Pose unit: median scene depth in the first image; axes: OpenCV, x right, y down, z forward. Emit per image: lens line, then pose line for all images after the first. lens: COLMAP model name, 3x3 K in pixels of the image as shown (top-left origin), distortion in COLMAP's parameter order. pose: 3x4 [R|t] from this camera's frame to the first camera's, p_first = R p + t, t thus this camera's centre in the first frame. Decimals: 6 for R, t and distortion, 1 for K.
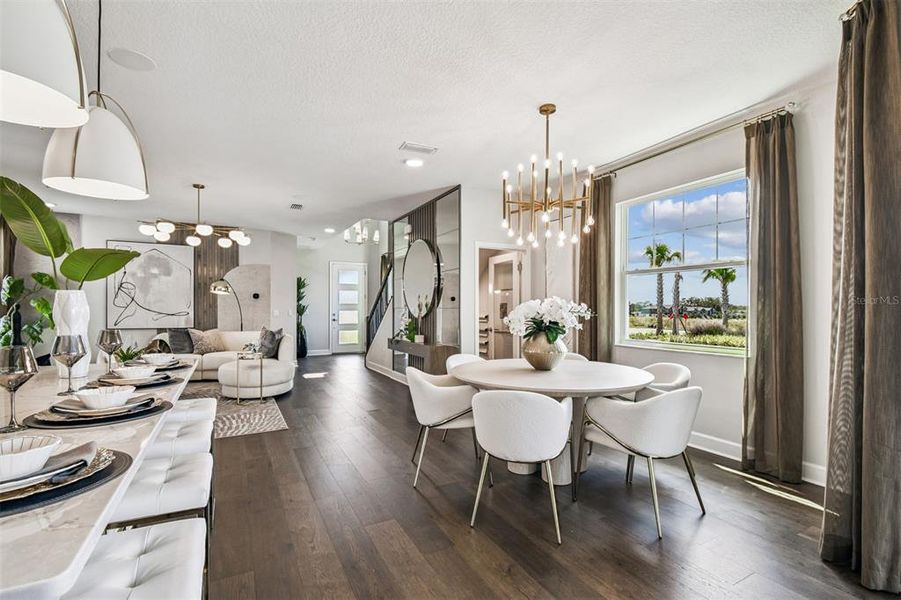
lens RADIAL K [[409.7, 0, 448.8], [0, 409.7, 290.6], [0, 0, 1]] dist [0.016072, -0.011603]
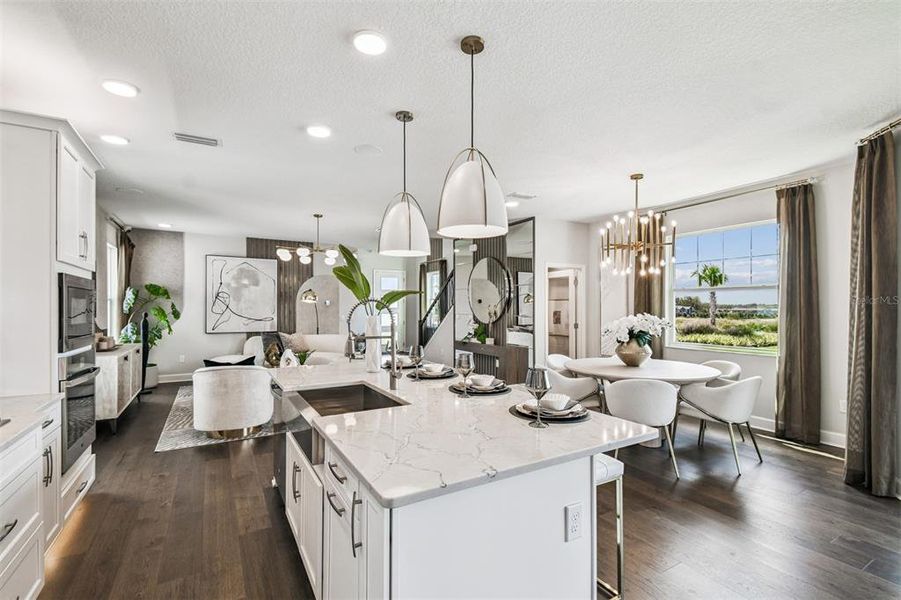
lens RADIAL K [[409.7, 0, 442.2], [0, 409.7, 287.3], [0, 0, 1]] dist [0.016072, -0.011603]
pose [[0.999481, 0.001249, 0.032202, -0.443908], [-0.001166, 0.999996, -0.002587, -0.064458], [-0.032205, 0.002548, 0.999478, -0.342661]]
